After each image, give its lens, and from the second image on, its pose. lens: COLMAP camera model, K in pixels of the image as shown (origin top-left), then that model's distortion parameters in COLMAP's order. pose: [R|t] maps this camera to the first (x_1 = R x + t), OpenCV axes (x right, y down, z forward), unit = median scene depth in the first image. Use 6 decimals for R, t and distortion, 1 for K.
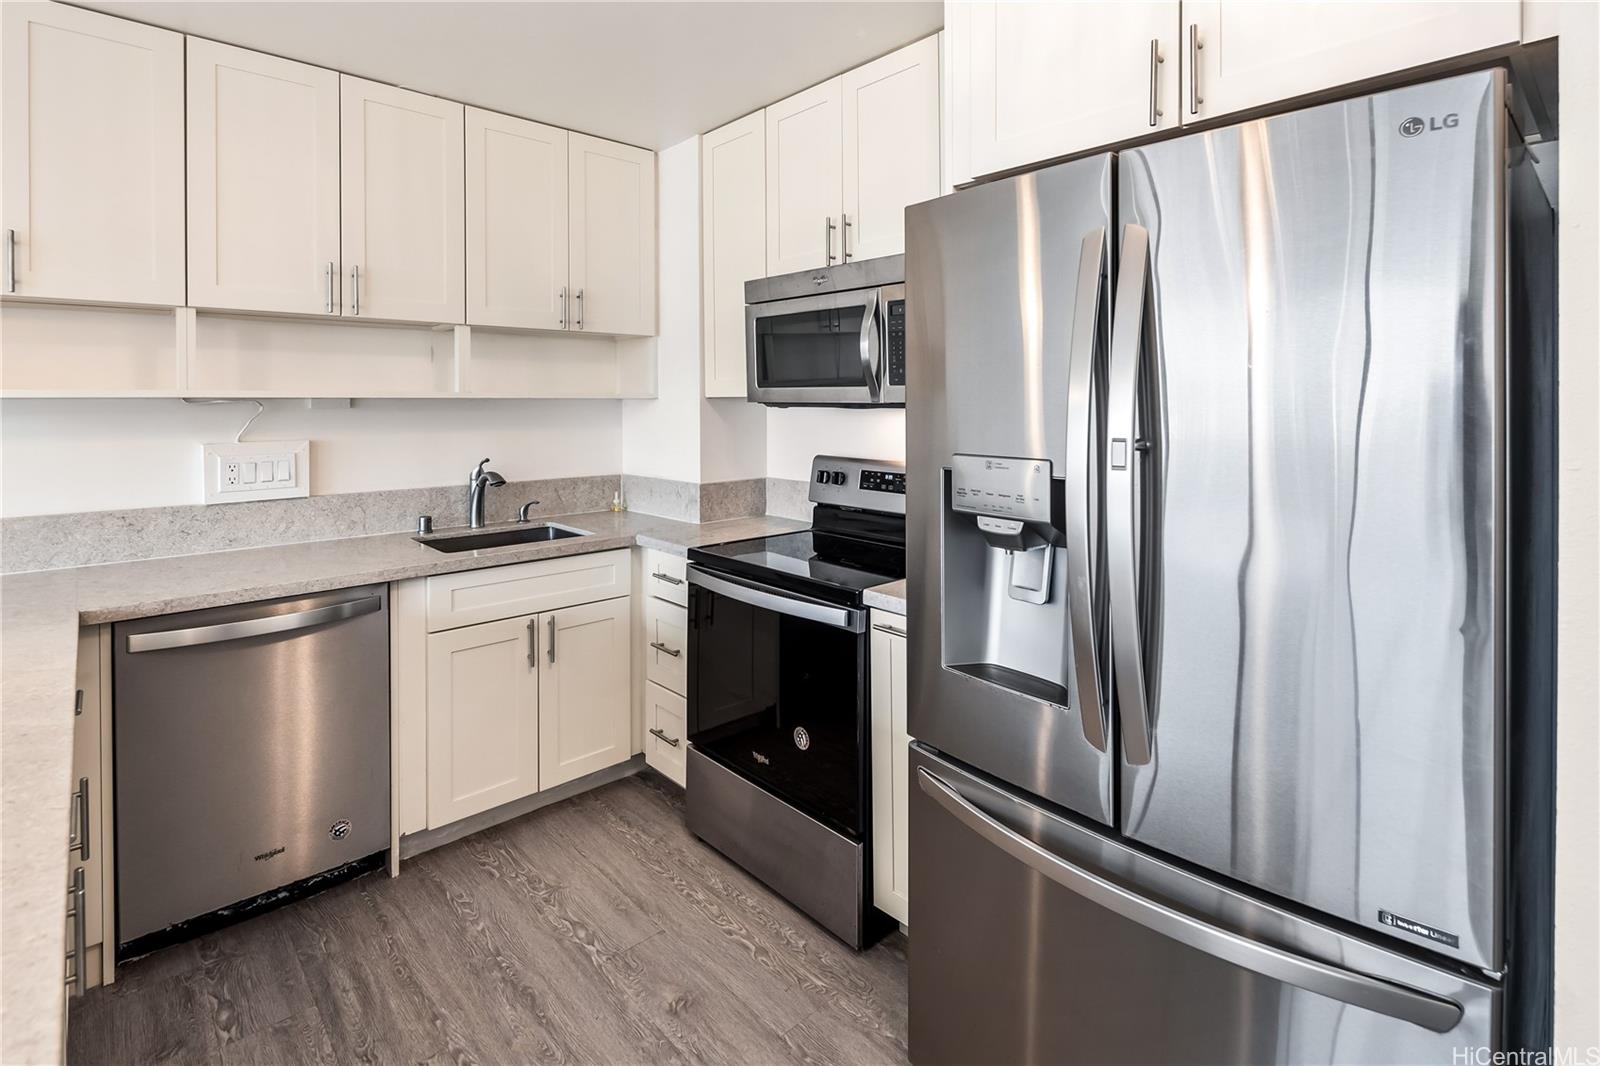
lens RADIAL K [[745.7, 0, 796.5], [0, 745.7, 557.5], [0, 0, 1]] dist [0.015170, -0.012523]
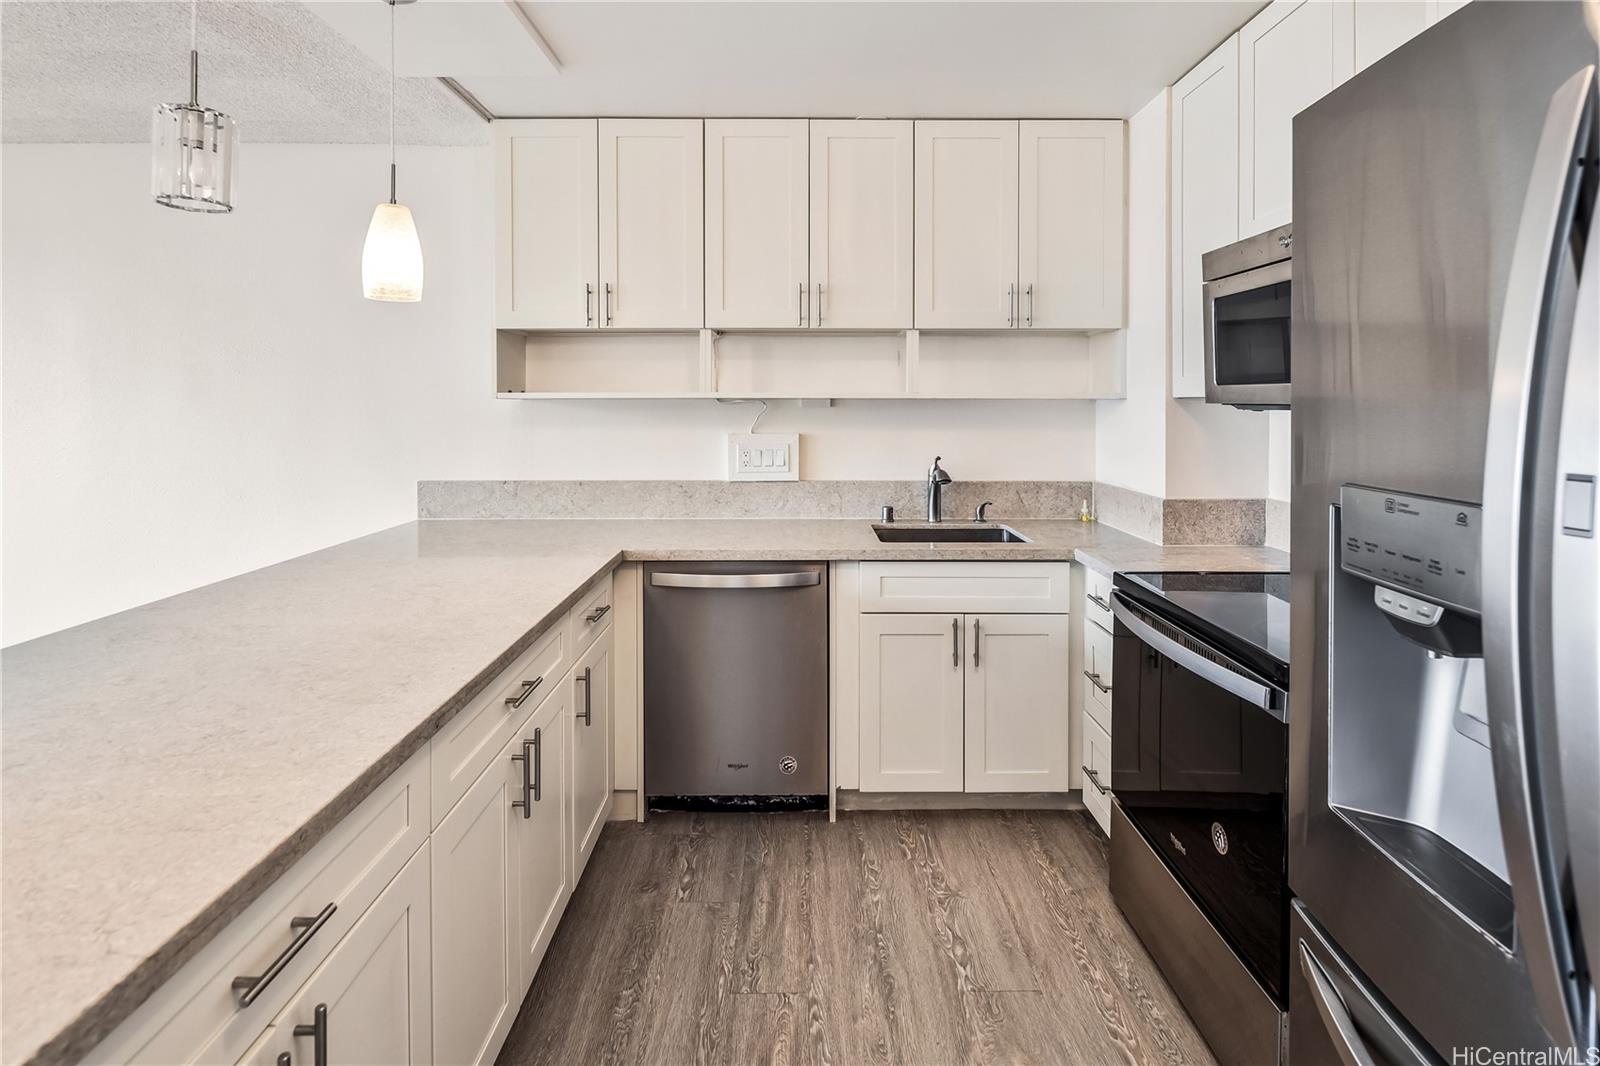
lens RADIAL K [[751.5, 0, 801.2], [0, 751.5, 536.3], [0, 0, 1]] dist [0.003348, -0.001298]
pose [[0.751470, 0.120448, -0.648679, 0.130273], [-0.139872, 0.989930, 0.021775, -0.019490], [0.644770, 0.074368, 0.760750, 0.096423]]
